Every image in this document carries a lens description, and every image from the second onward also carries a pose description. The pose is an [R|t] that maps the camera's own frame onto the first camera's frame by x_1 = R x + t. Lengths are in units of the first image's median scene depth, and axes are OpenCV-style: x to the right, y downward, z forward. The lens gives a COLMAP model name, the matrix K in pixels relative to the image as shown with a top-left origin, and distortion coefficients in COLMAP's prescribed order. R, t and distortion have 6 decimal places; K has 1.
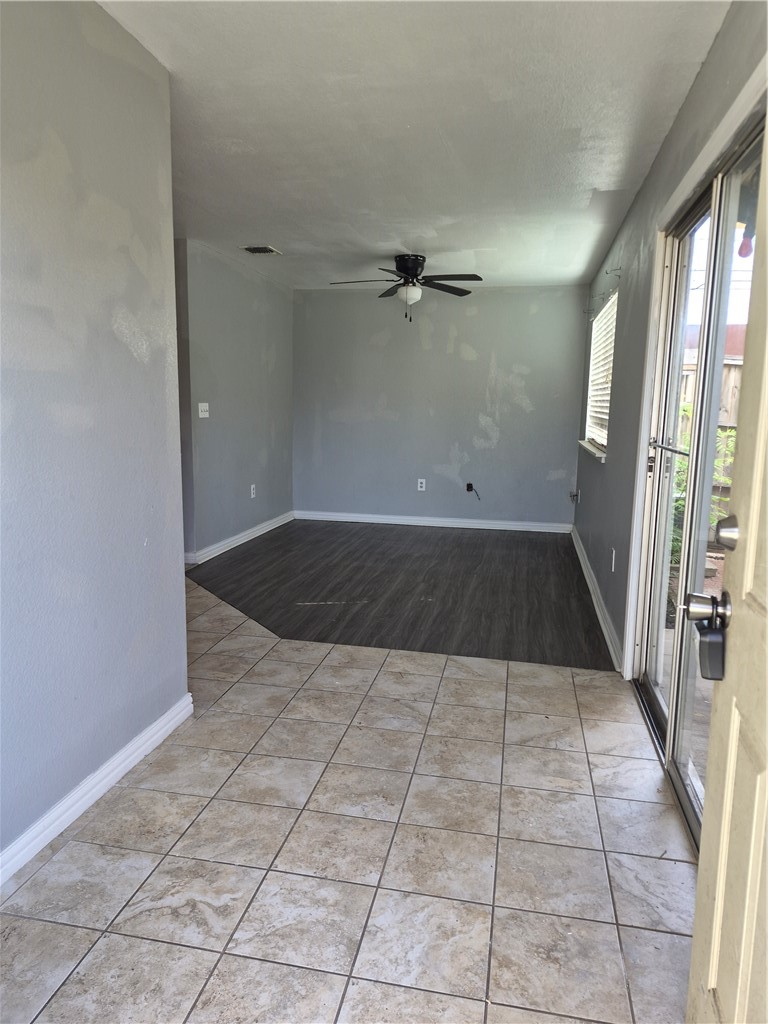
lens RADIAL K [[701.1, 0, 378.3], [0, 701.1, 510.3], [0, 0, 1]] dist [0.099377, -0.120112]
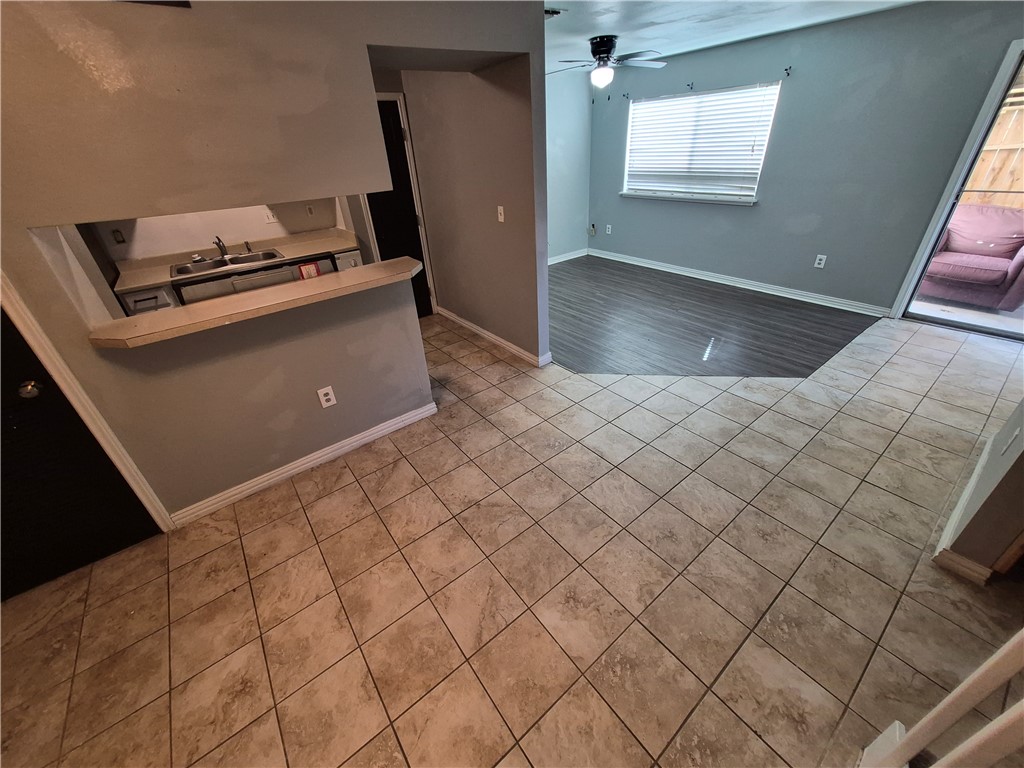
lens RADIAL K [[398.6, 0, 505.8], [0, 398.6, 373.4], [0, 0, 1]] dist [0.001068, -0.000478]
pose [[0.656340, -0.423270, 0.624548, -0.893416], [0.180403, 0.891835, 0.414831, -0.228623], [-0.732580, -0.159599, 0.661706, 0.805715]]
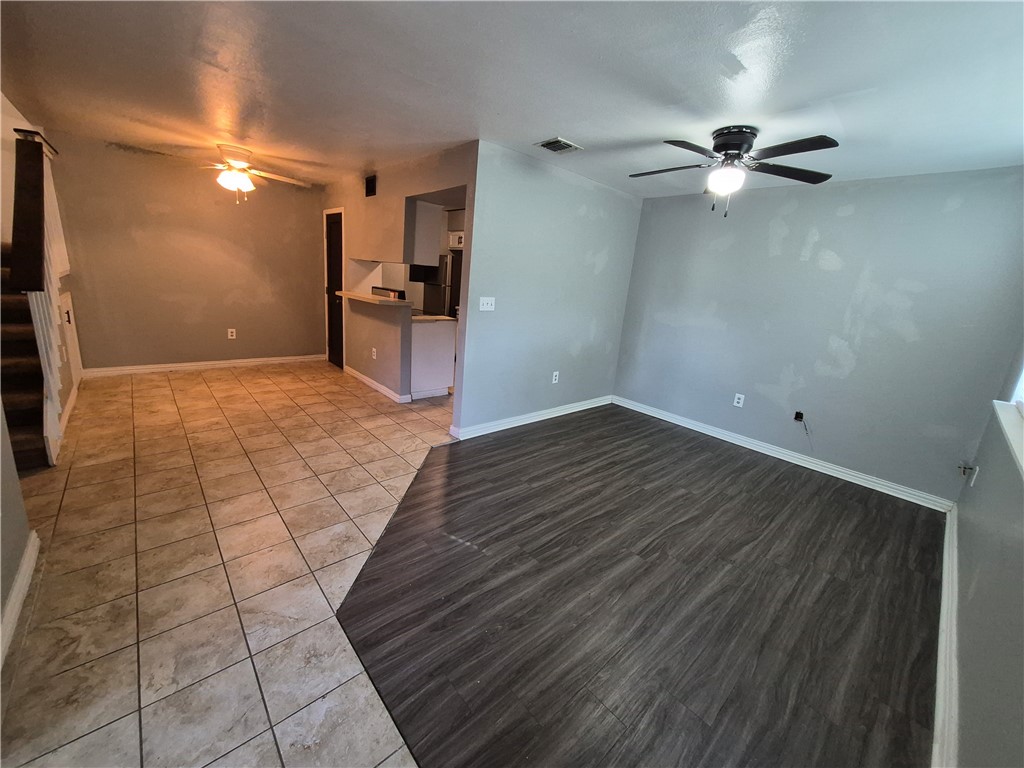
lens RADIAL K [[401.0, 0, 510.4], [0, 401.0, 371.4], [0, 0, 1]] dist [0.000192, -0.000728]
pose [[0.806805, 0.185388, -0.560979, 0.187226], [-0.159530, 0.982584, 0.095281, -0.132729], [0.568873, 0.012620, 0.822328, 0.656817]]
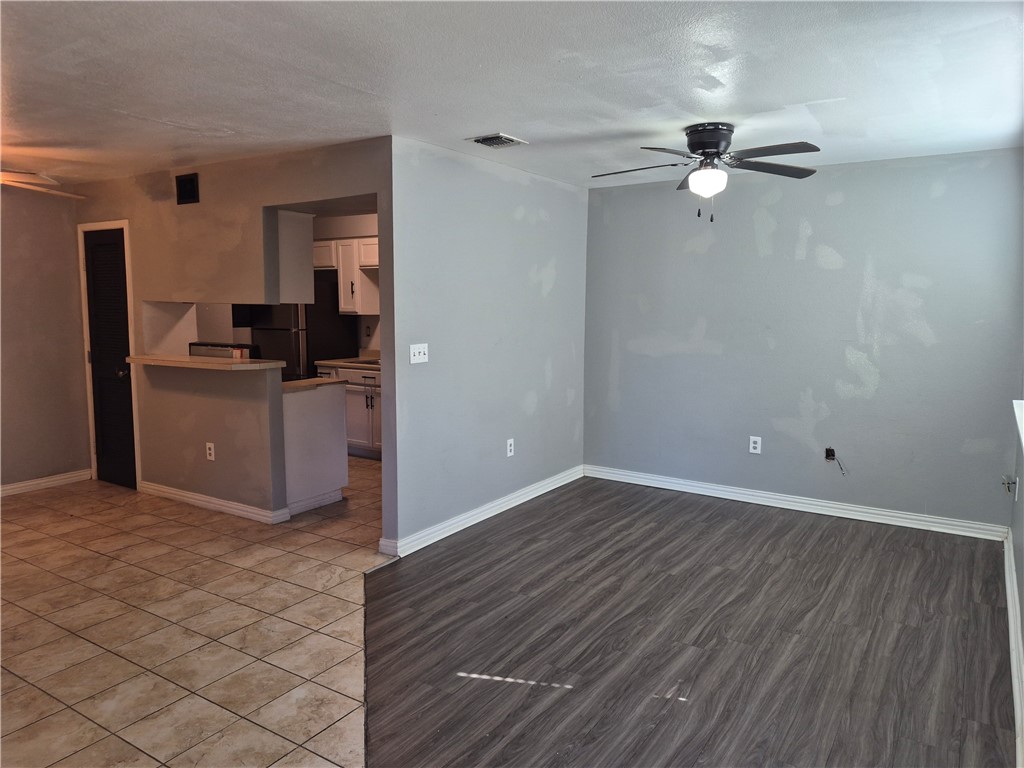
lens RADIAL K [[705.6, 0, 515.4], [0, 705.6, 371.5], [0, 0, 1]] dist [0.096144, -0.123867]
pose [[0.931608, 0.021523, -0.362827, 0.164156], [-0.040940, 0.998106, -0.045912, -0.115862], [0.361151, 0.057626, 0.930725, 0.416849]]
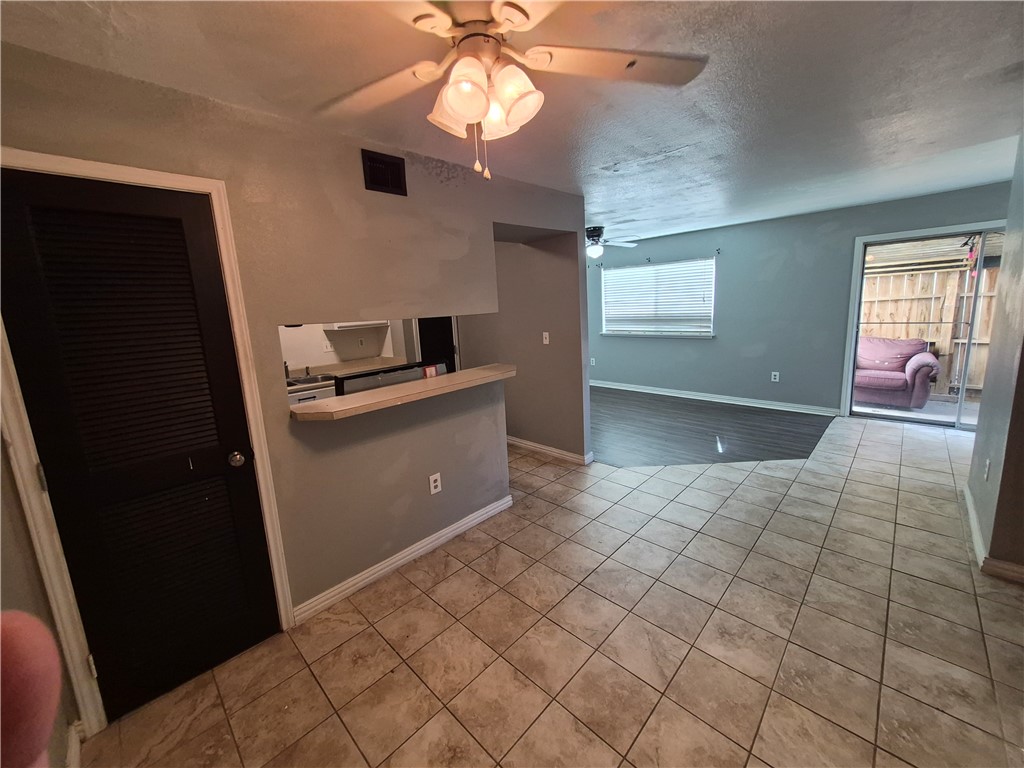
lens RADIAL K [[400.1, 0, 508.1], [0, 400.1, 374.7], [0, 0, 1]] dist [0.001895, -0.000173]
pose [[0.546031, -0.188305, 0.816328, -1.121584], [0.185334, 0.977420, 0.101497, -0.216005], [-0.817007, 0.095872, 0.568601, 0.899193]]
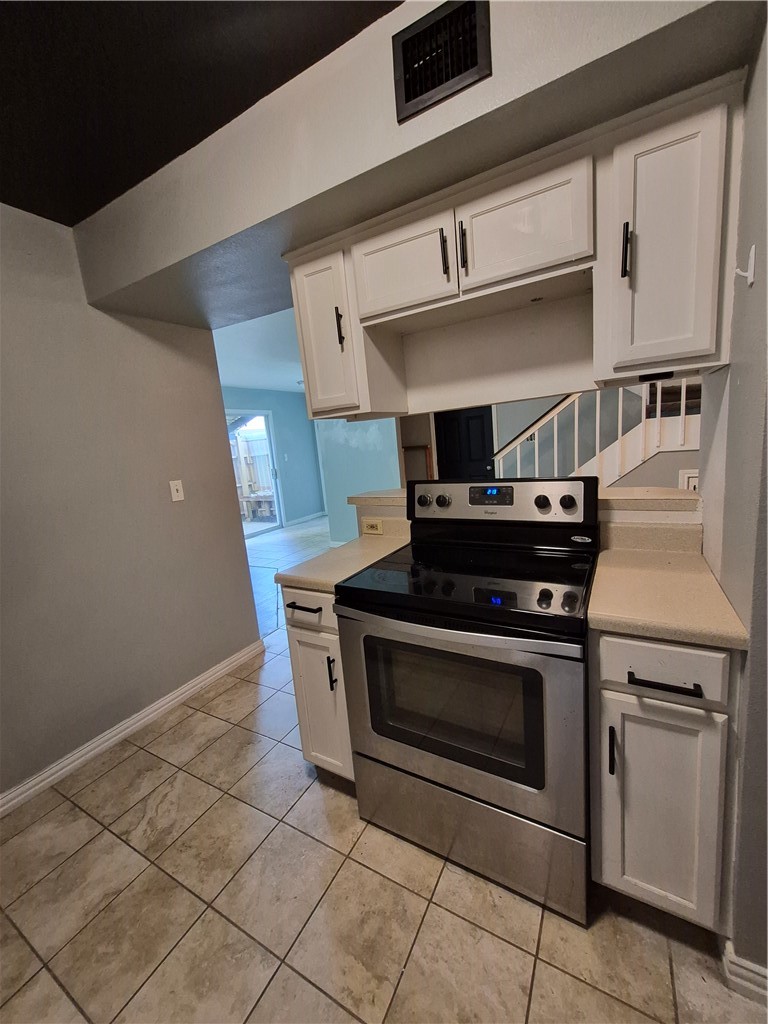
lens RADIAL K [[398.6, 0, 393.6], [0, 398.6, 508.2], [0, 0, 1]] dist [0.001068, -0.000478]
pose [[-0.953024, 0.013714, 0.302585, -0.757760], [0.111461, 0.944757, 0.308238, -0.295831], [-0.281642, 0.327484, -0.901905, 1.723994]]
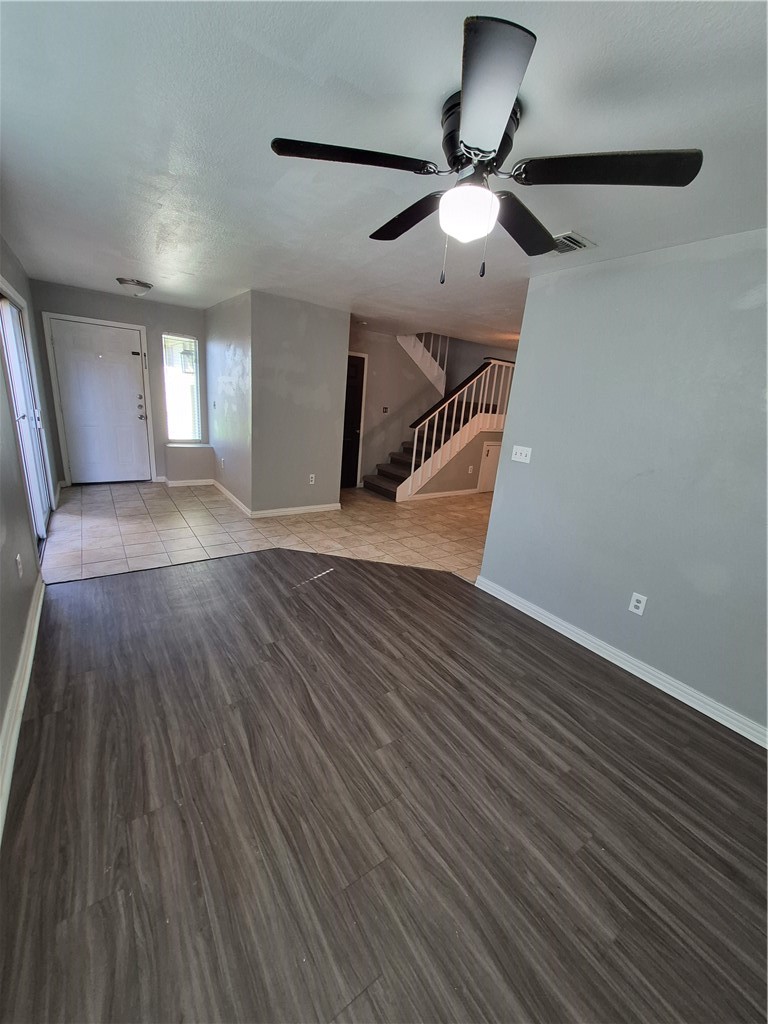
lens RADIAL K [[400.1, 0, 391.6], [0, 400.1, 506.9], [0, 0, 1]] dist [0.001895, -0.000173]
pose [[-0.664787, 0.129631, -0.735700, 0.358472], [-0.209322, 0.913053, 0.350027, -0.292994], [0.717107, 0.386692, -0.579851, 1.553149]]
